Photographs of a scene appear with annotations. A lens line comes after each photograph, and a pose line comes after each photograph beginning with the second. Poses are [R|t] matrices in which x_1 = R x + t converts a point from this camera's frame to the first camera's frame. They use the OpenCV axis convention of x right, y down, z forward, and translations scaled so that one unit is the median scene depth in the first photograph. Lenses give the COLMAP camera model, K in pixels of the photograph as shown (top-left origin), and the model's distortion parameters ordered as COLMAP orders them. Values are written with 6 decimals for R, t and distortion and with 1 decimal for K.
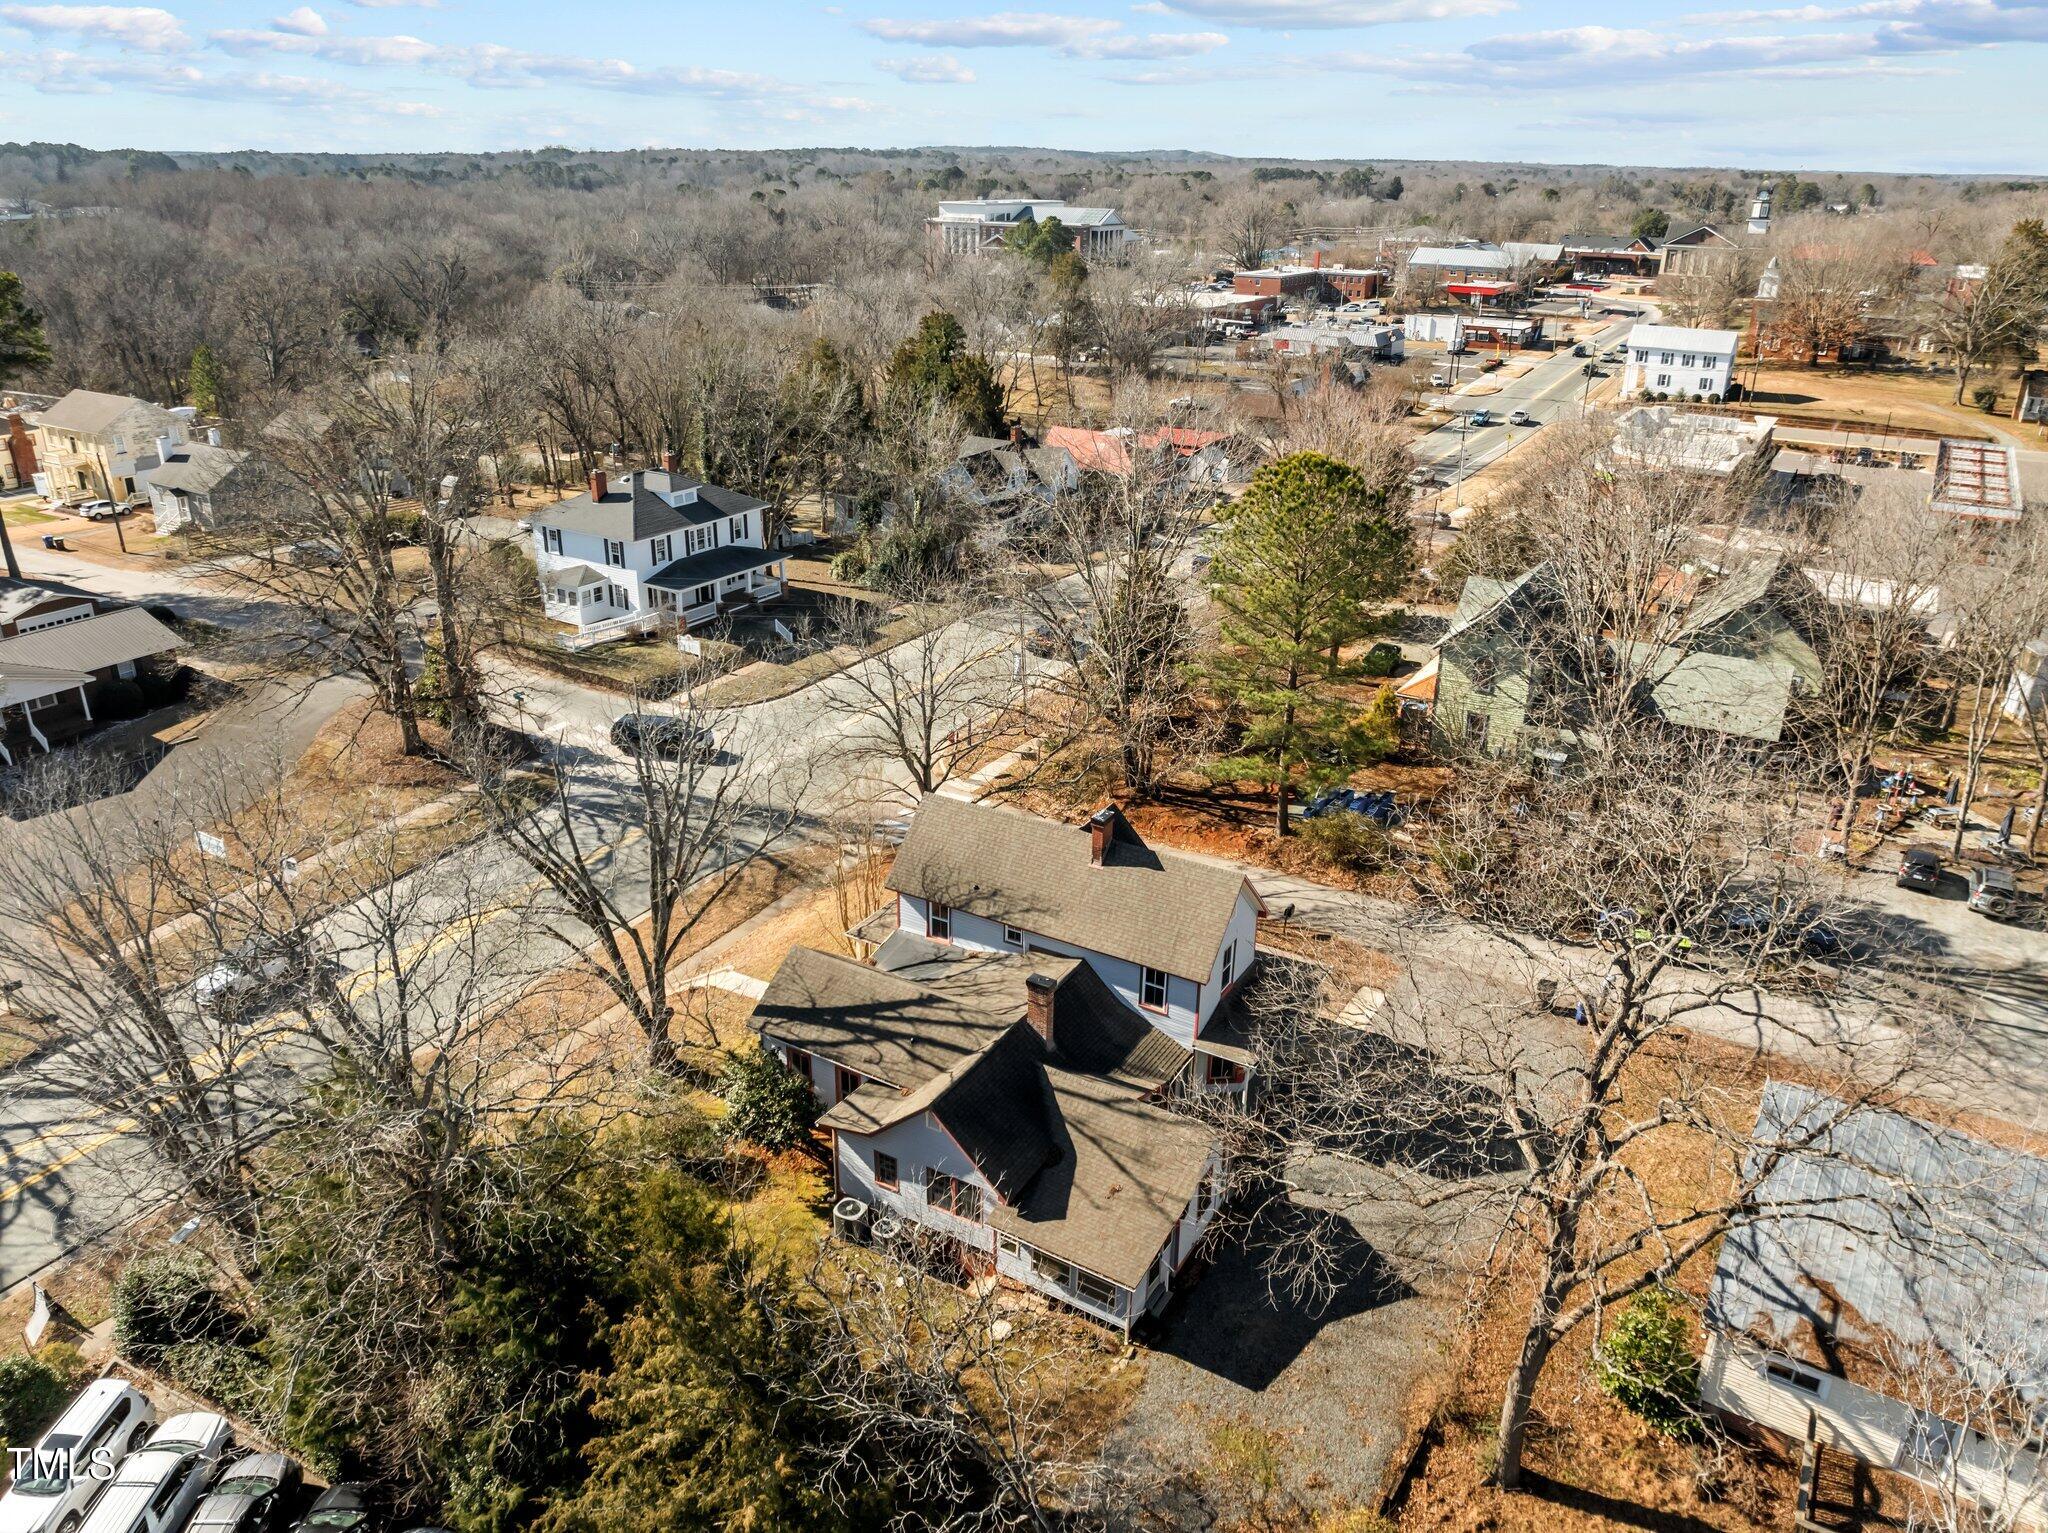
lens RADIAL K [[1446.2, 0, 1024.0], [0, 1446.2, 766.5], [0, 0, 1]] dist [-0.061938, 0.040681]
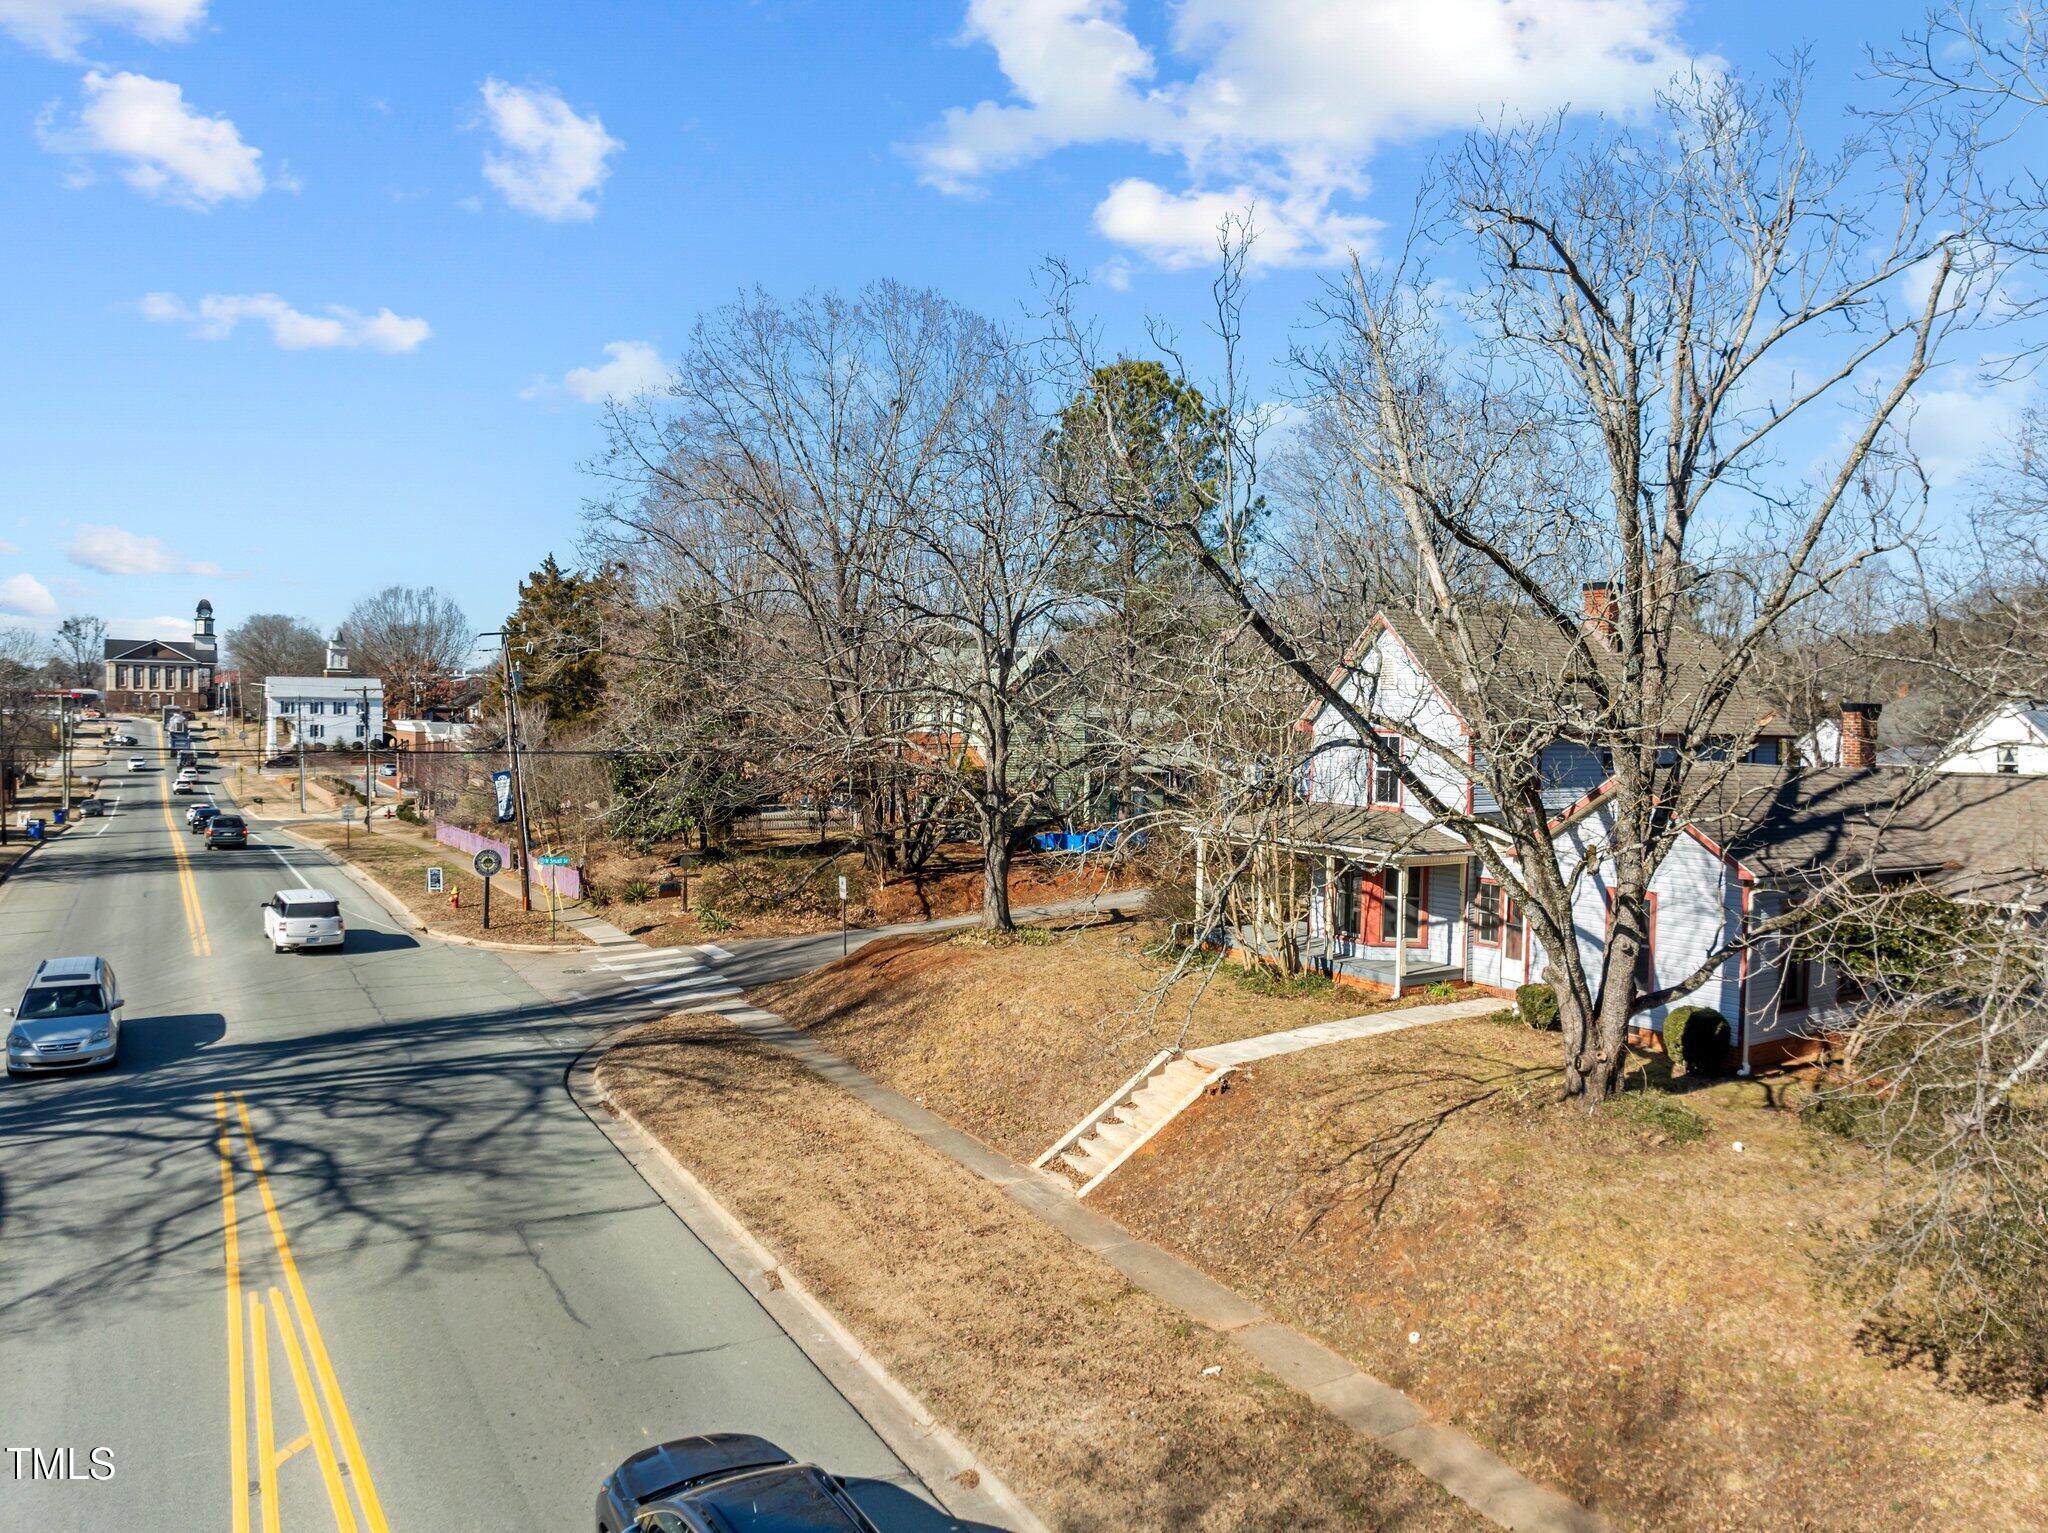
lens RADIAL K [[1482.1, 0, 1024.0], [0, 1482.1, 766.5], [0, 0, 1]] dist [-0.065175, 0.002278]
pose [[0.453508, -0.040128, 0.890349, -0.613172], [0.342592, 0.930082, -0.132583, 0.101017], [-0.822777, 0.365154, 0.435547, 0.783222]]
